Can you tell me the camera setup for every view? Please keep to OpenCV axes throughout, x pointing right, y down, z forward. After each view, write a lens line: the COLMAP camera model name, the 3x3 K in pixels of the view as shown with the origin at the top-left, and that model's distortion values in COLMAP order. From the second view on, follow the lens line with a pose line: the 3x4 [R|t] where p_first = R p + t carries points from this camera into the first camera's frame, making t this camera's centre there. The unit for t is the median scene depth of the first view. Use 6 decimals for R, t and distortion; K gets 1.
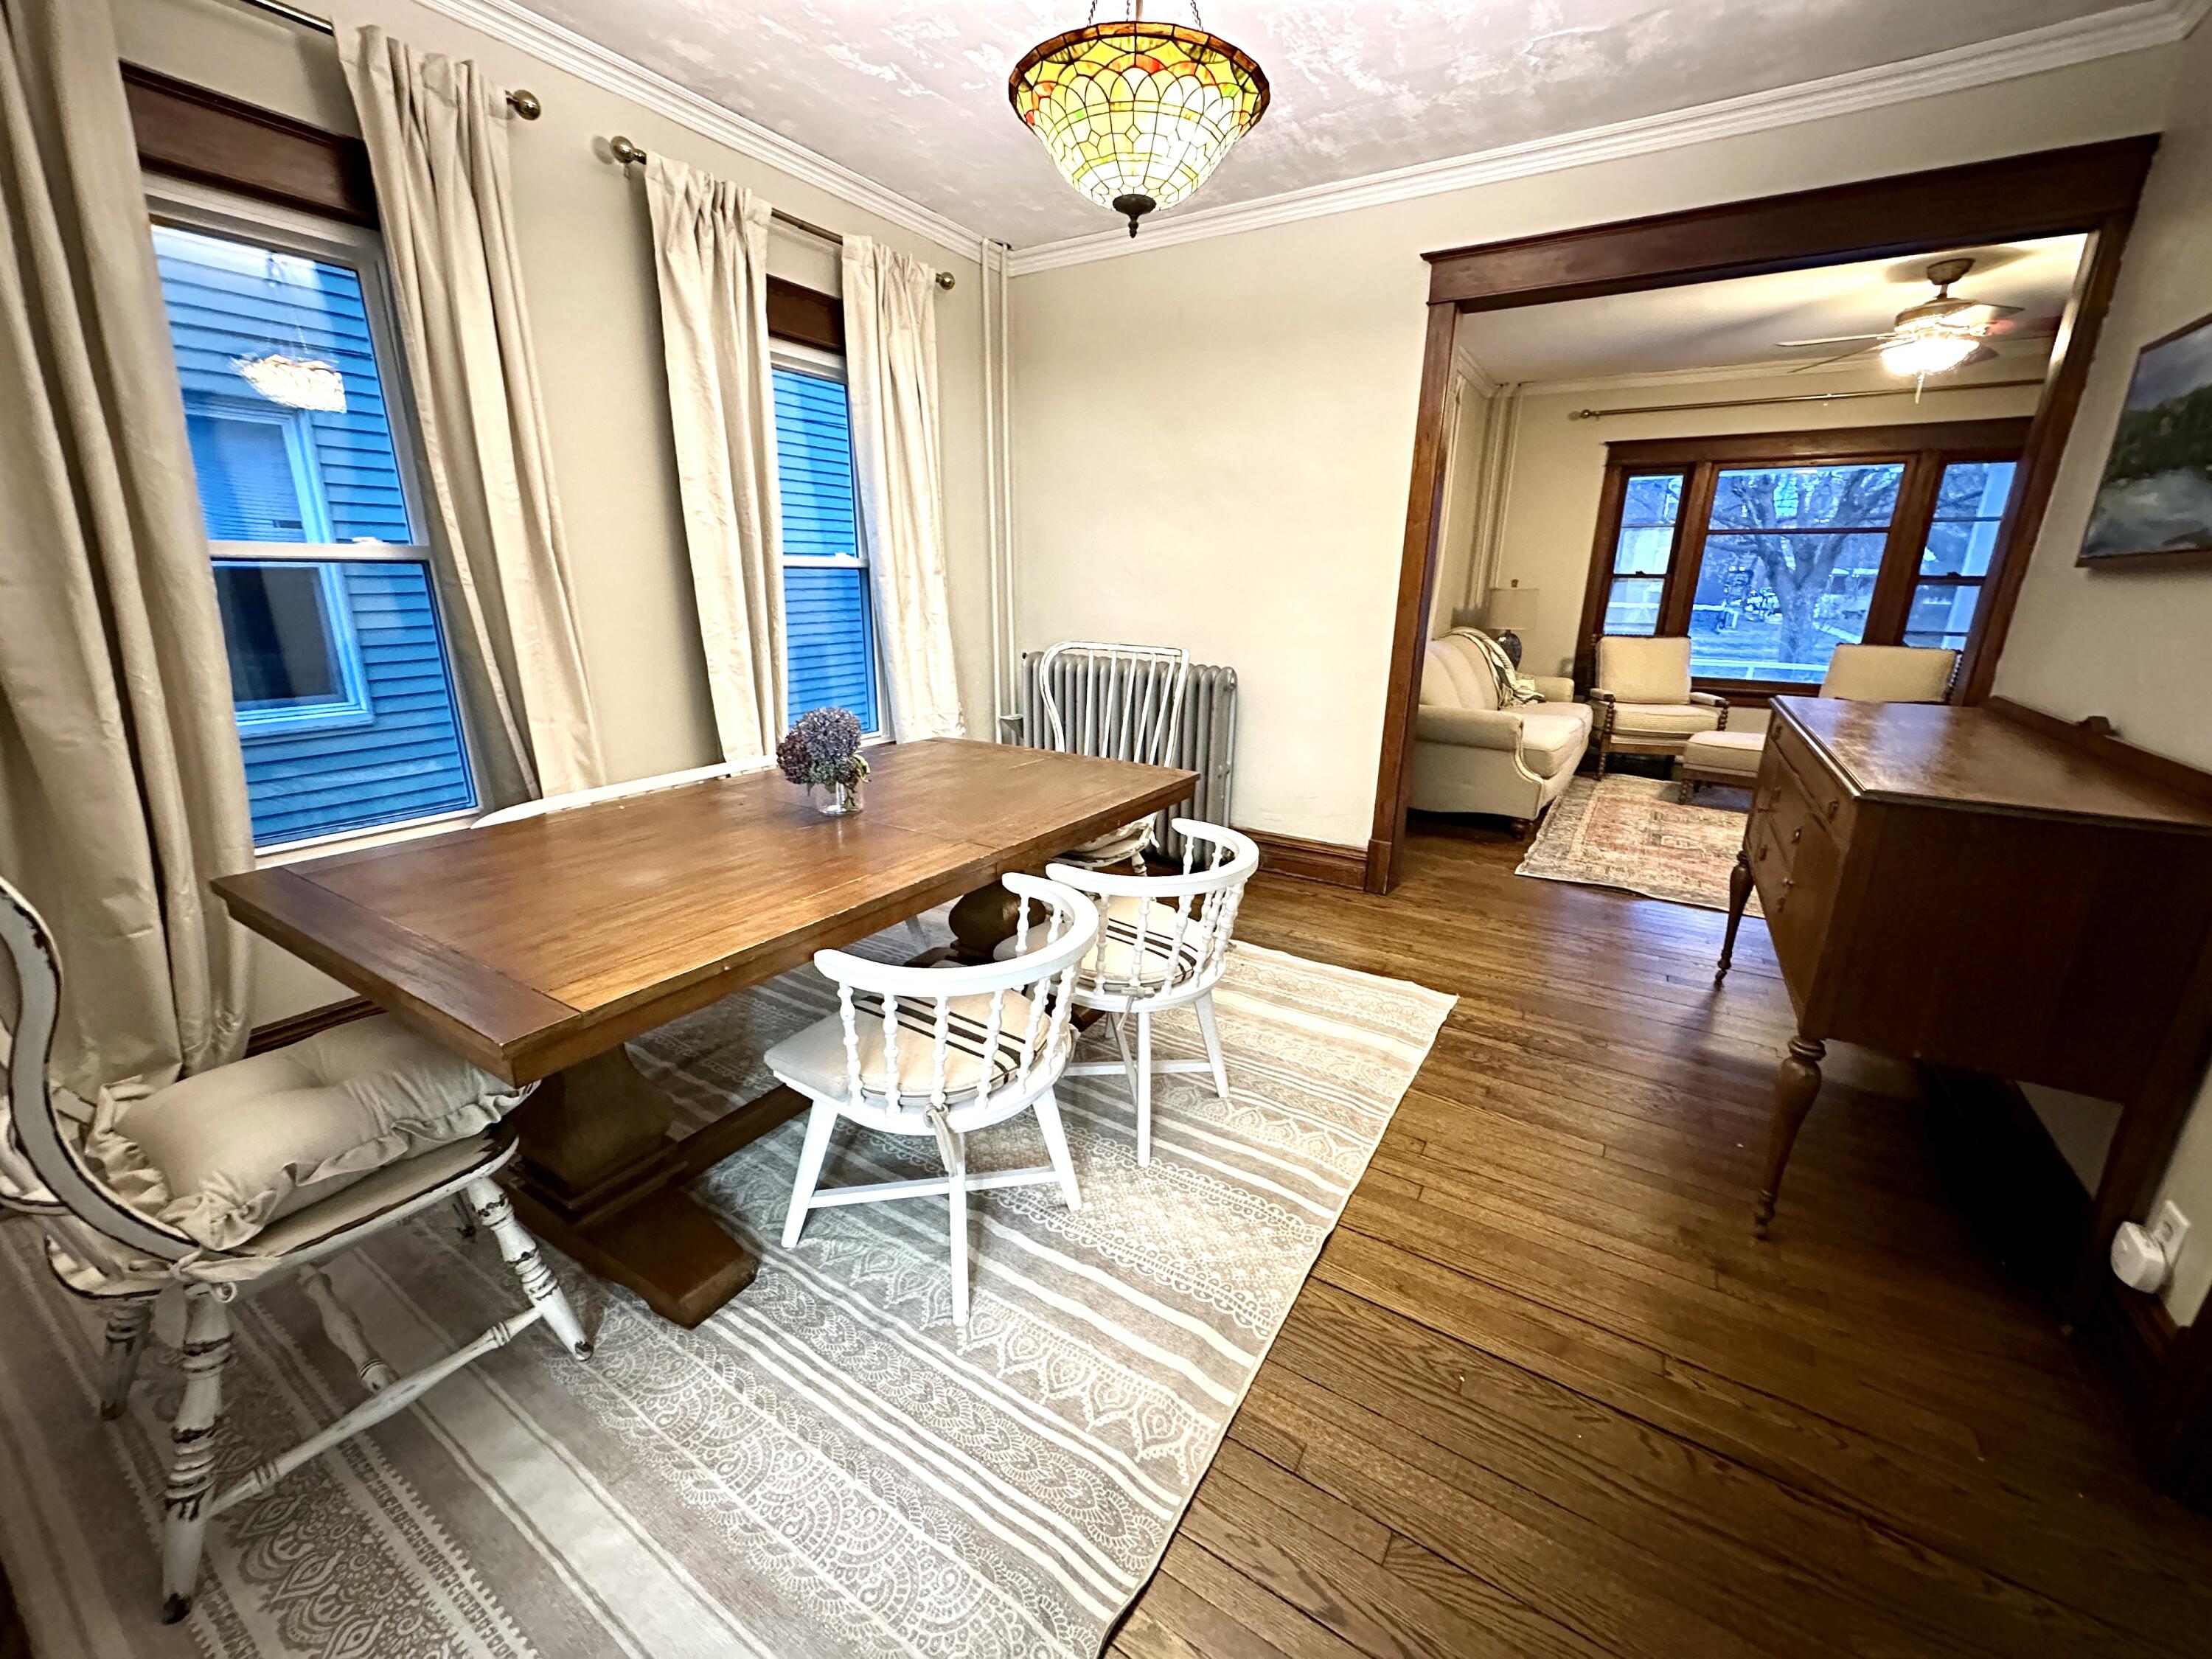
lens RADIAL K [[884.8, 0, 1104.1], [0, 884.8, 829.6], [0, 0, 1]] dist [0.000483, -0.000143]
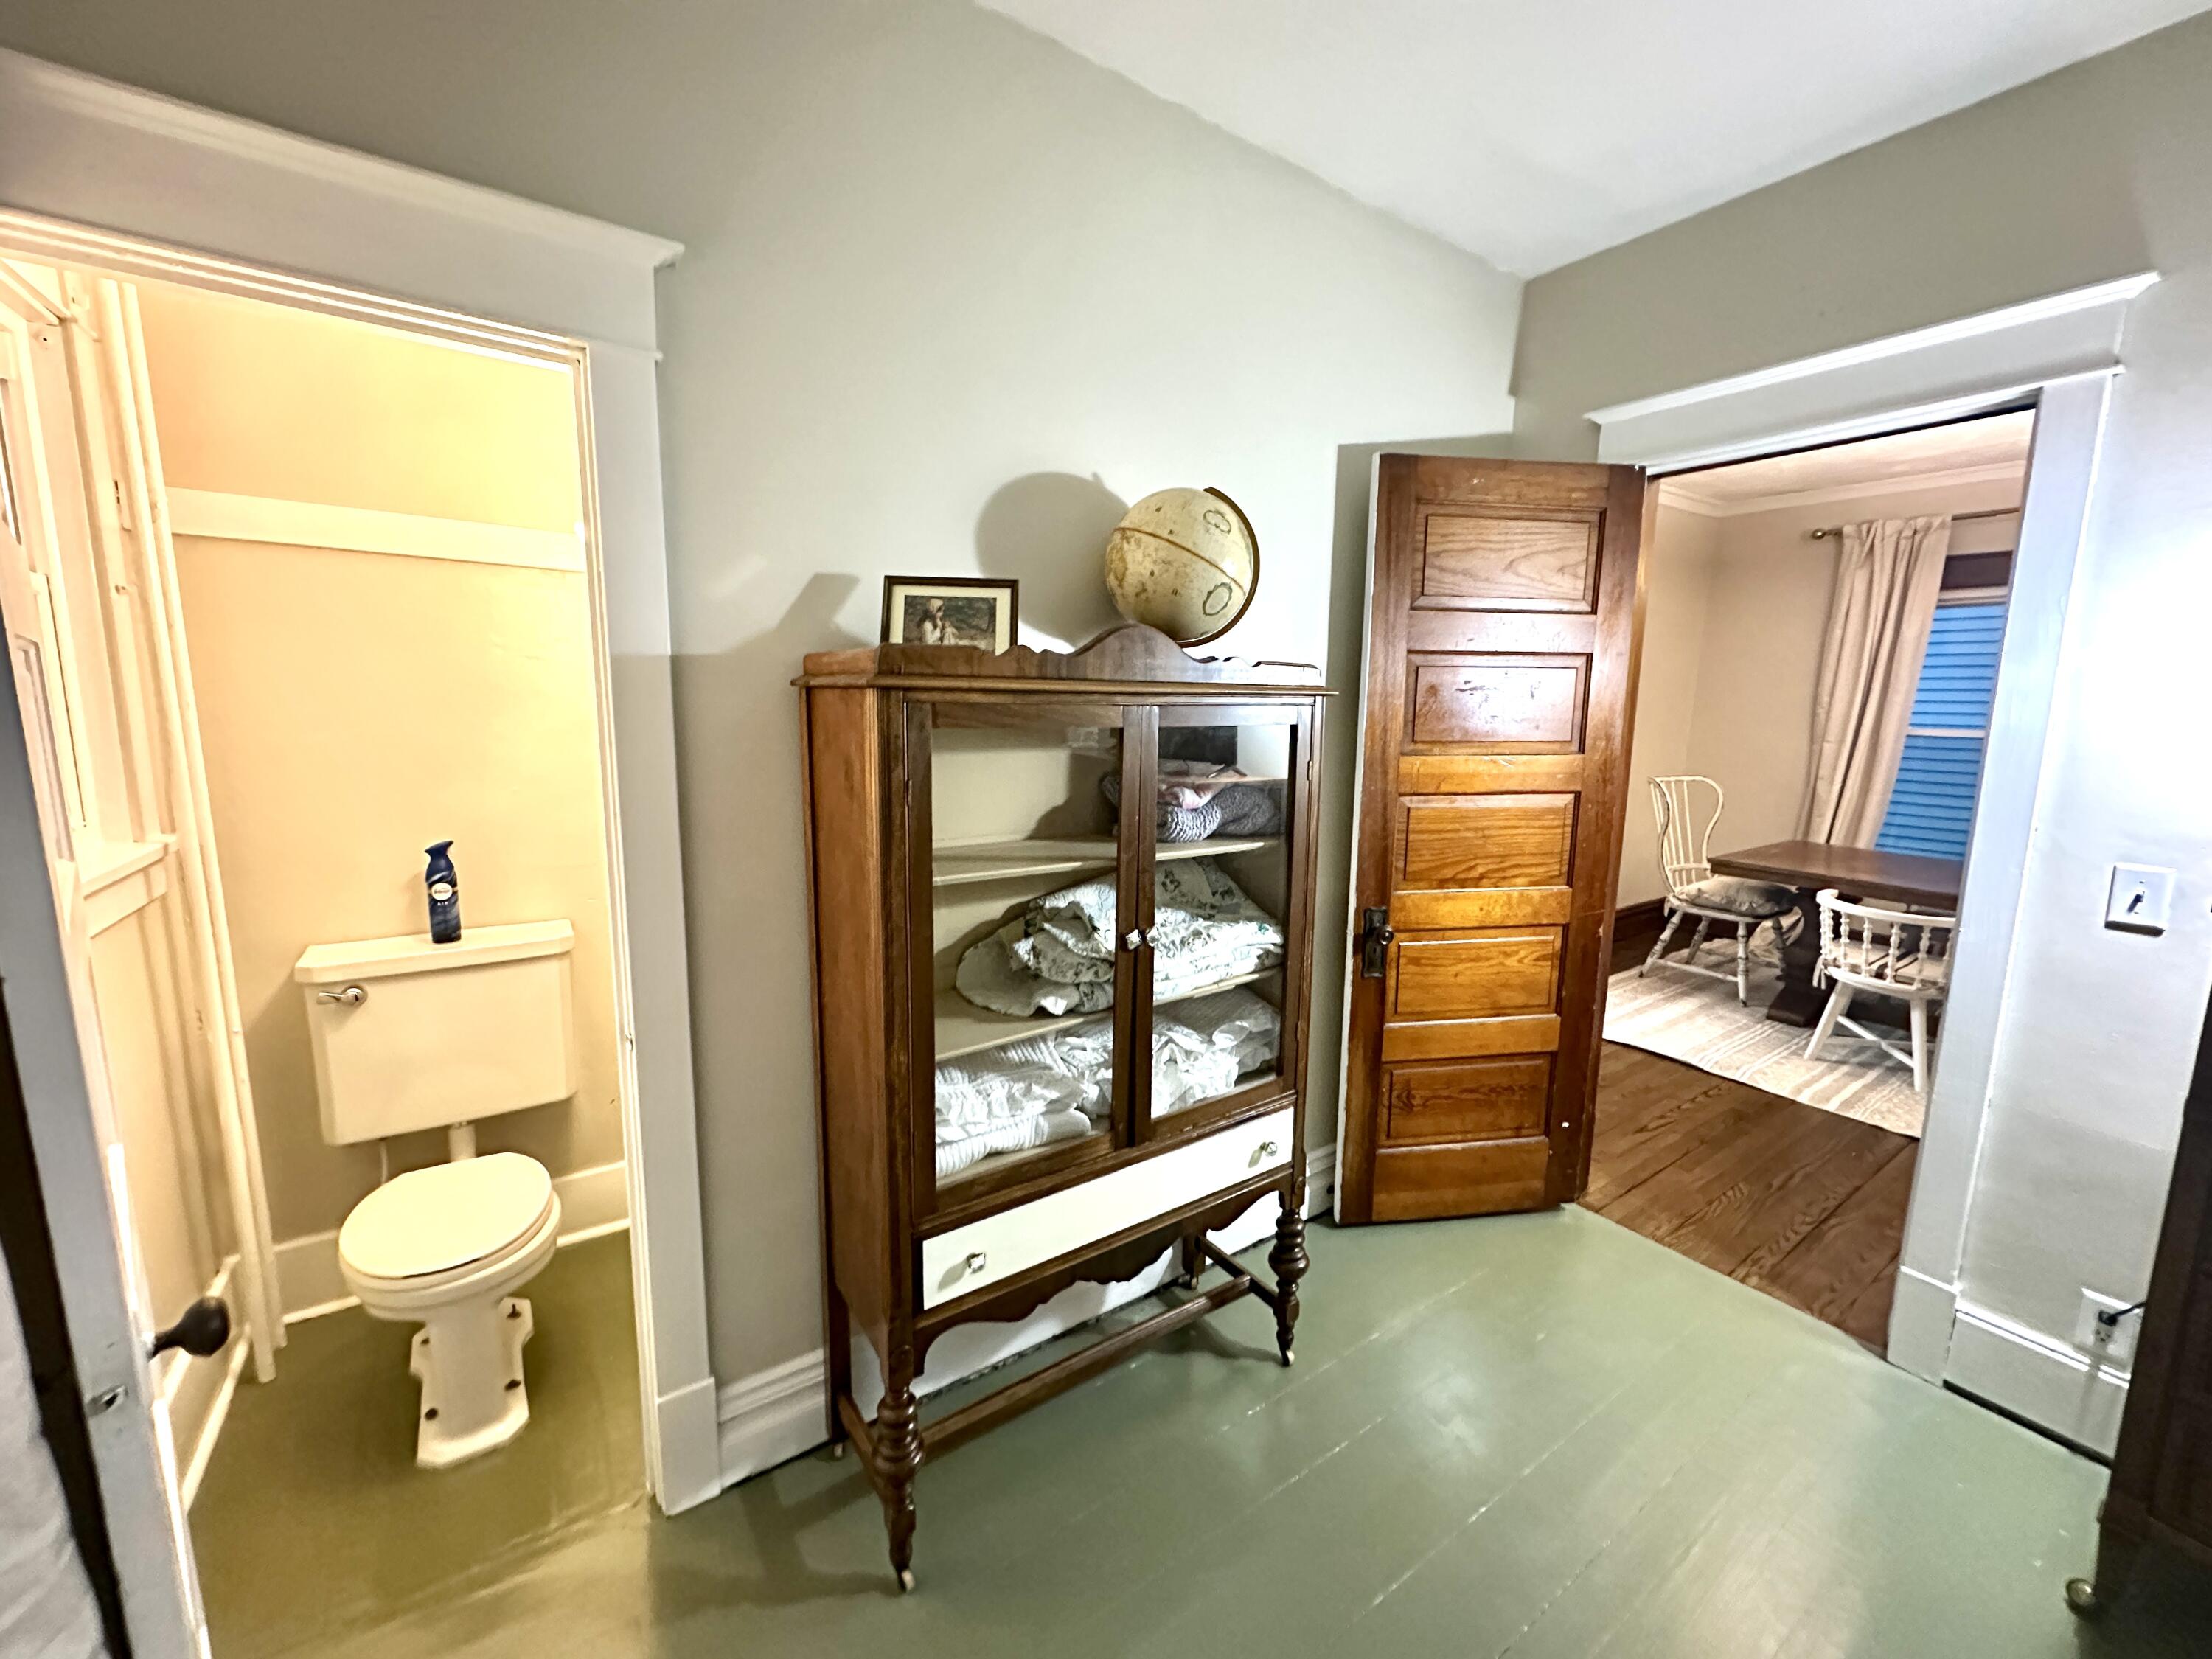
lens RADIAL K [[884.8, 0, 1109.2], [0, 884.8, 829.2], [0, 0, 1]] dist [0.000483, -0.000143]
pose [[-0.403361, 0.119851, -0.907158, 2.935043], [-0.268695, 0.932167, 0.242628, -0.095132], [0.874702, 0.341616, -0.343796, -0.022083]]
